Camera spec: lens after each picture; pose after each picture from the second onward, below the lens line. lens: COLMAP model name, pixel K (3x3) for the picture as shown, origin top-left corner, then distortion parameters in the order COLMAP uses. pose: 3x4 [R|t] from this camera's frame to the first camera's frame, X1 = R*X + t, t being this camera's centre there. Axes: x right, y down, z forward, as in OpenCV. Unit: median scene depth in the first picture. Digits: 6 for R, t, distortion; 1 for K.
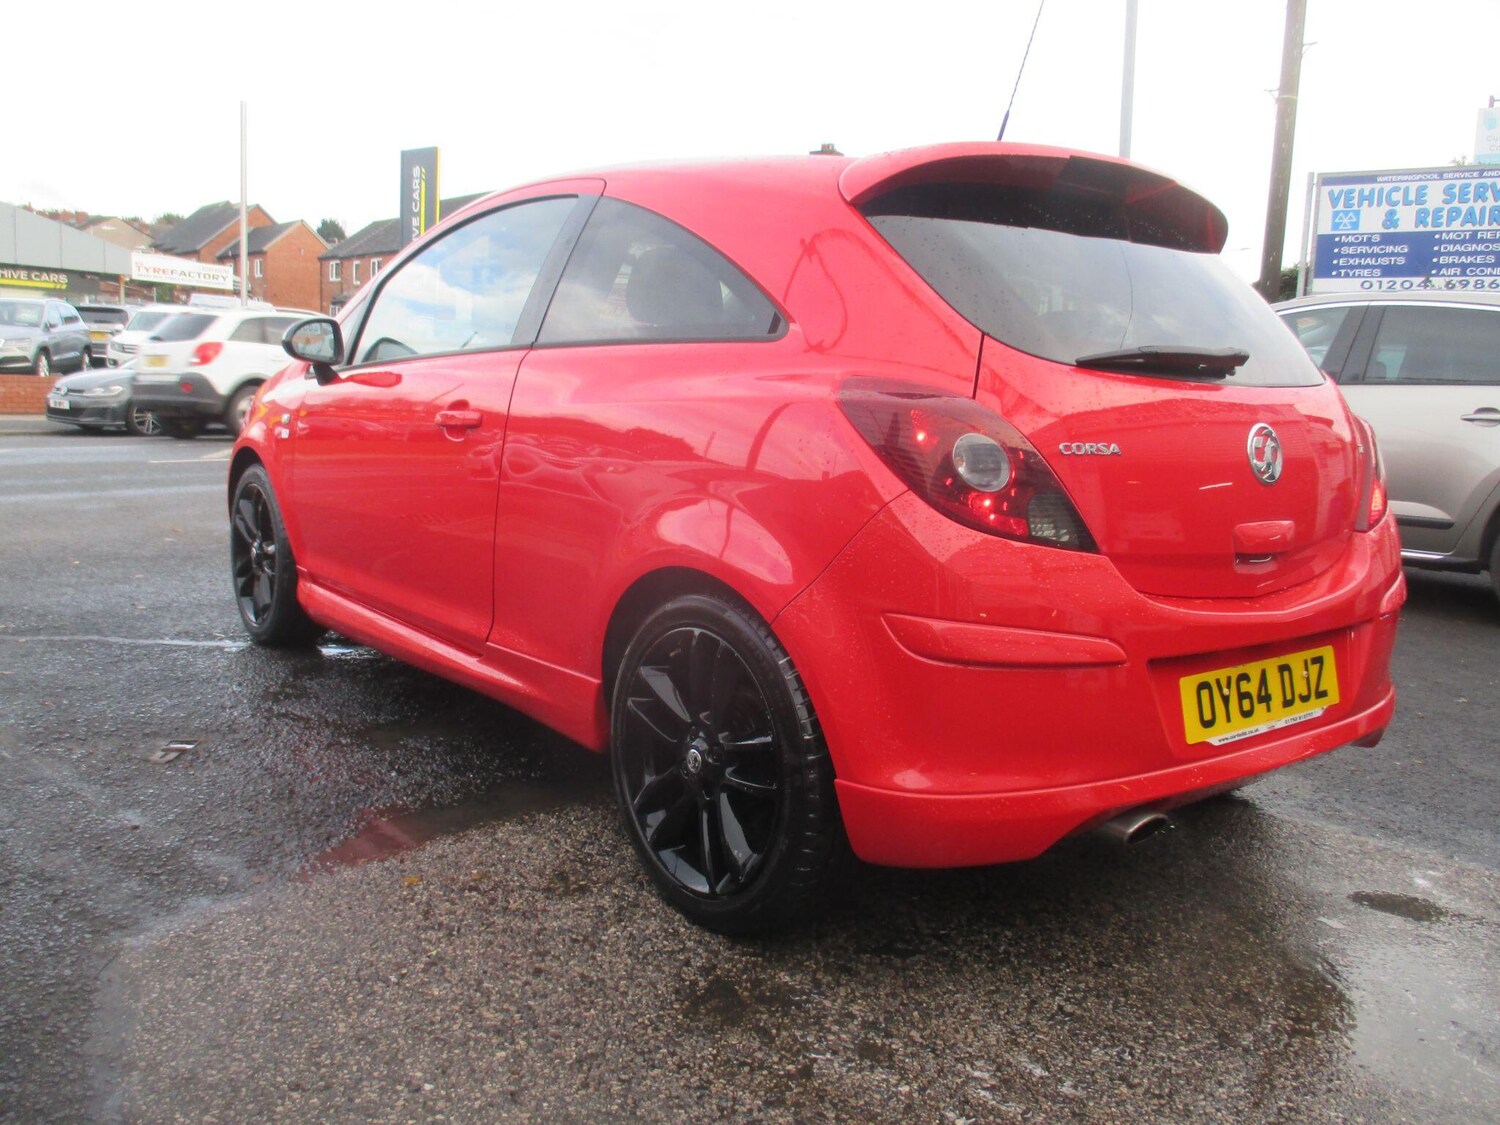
lens RADIAL K [[1256.5, 0, 746.2], [0, 1256.5, 562.9], [0, 0, 1]] dist [-0.040558, 0.008619]
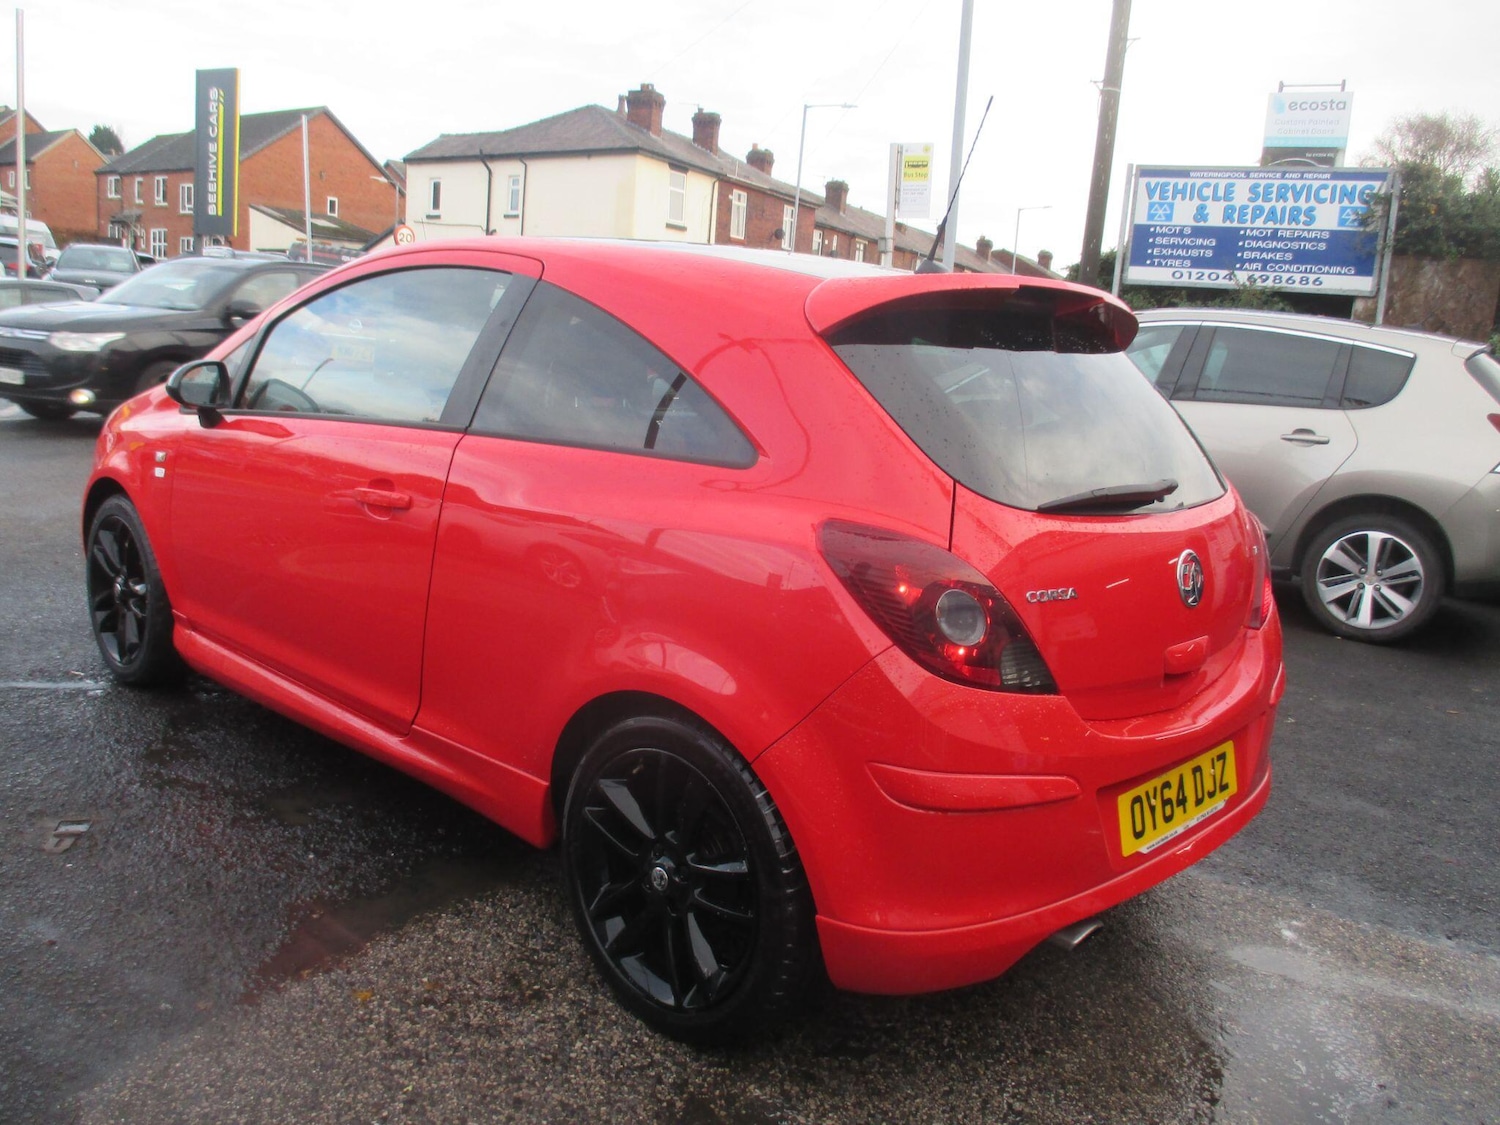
lens RADIAL K [[1256.5, 0, 751.6], [0, 1256.5, 562.7], [0, 0, 1]] dist [-0.040558, 0.008619]
pose [[0.987419, 0.004121, 0.158069, -0.123823], [-0.012152, 0.998682, 0.049874, -0.143944], [-0.157655, -0.051167, 0.986168, -0.004811]]
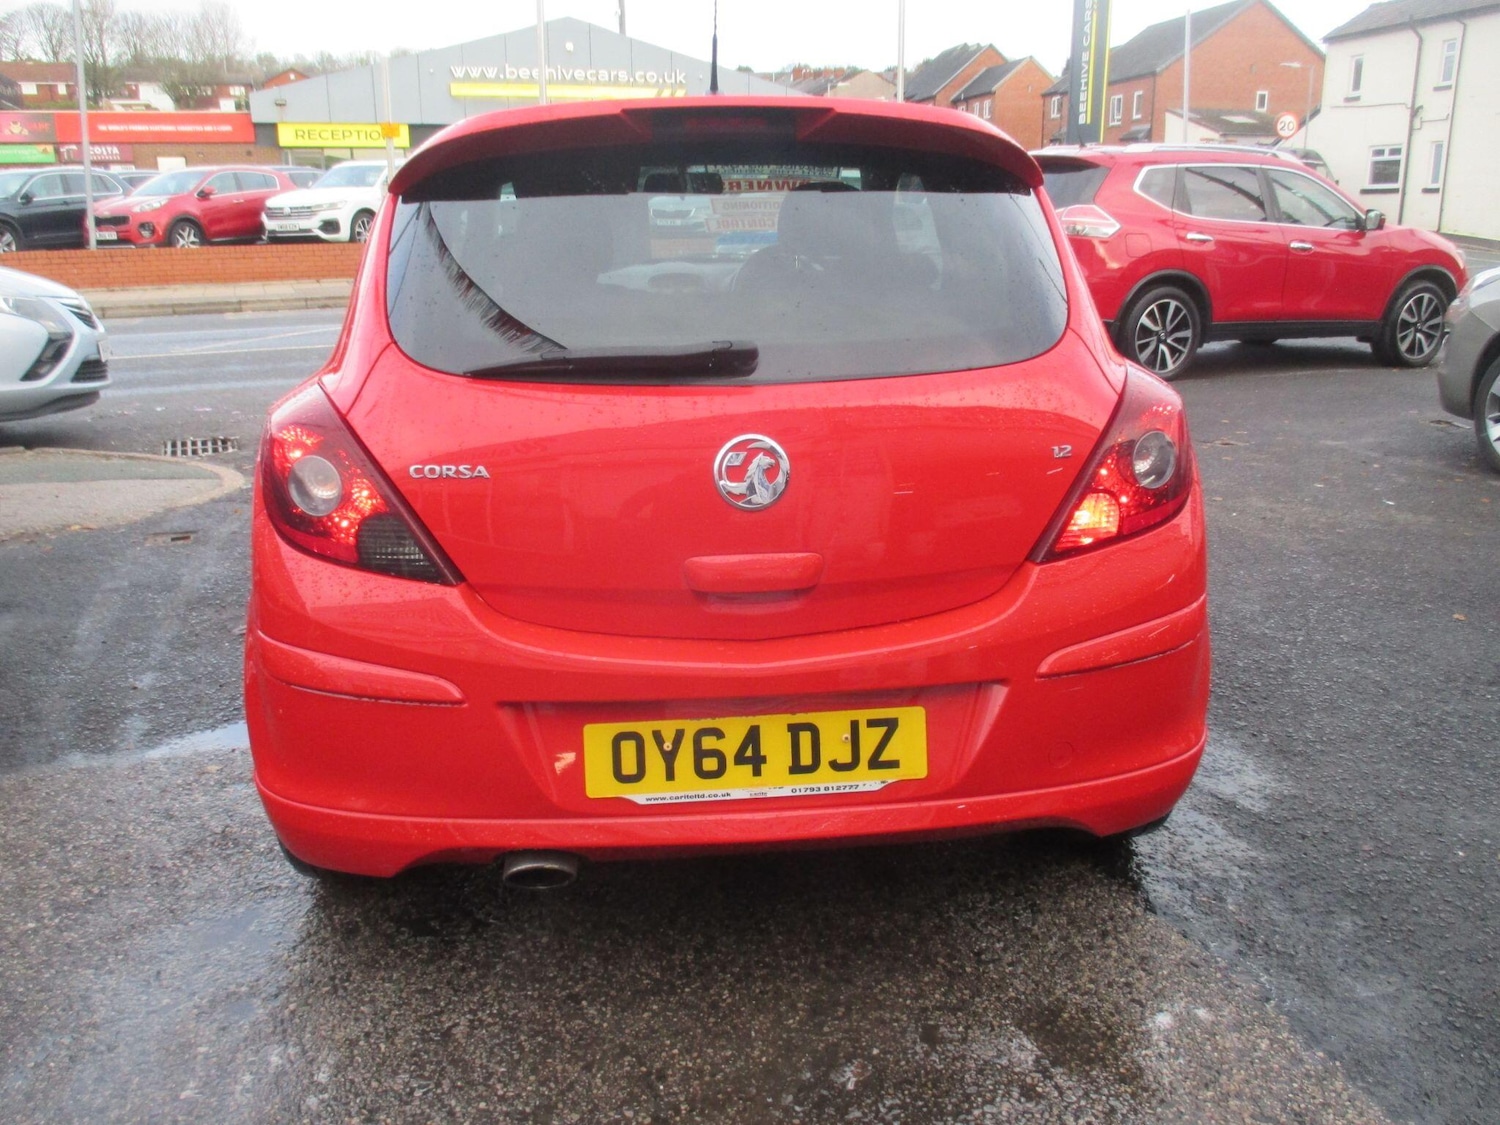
lens RADIAL K [[1256.5, 0, 752.1], [0, 1256.5, 556.0], [0, 0, 1]] dist [-0.040558, 0.008619]
pose [[0.837515, 0.101735, -0.536860, 0.830137], [-0.034357, 0.990375, 0.134079, -0.137967], [0.545334, -0.093848, 0.832949, 0.292463]]
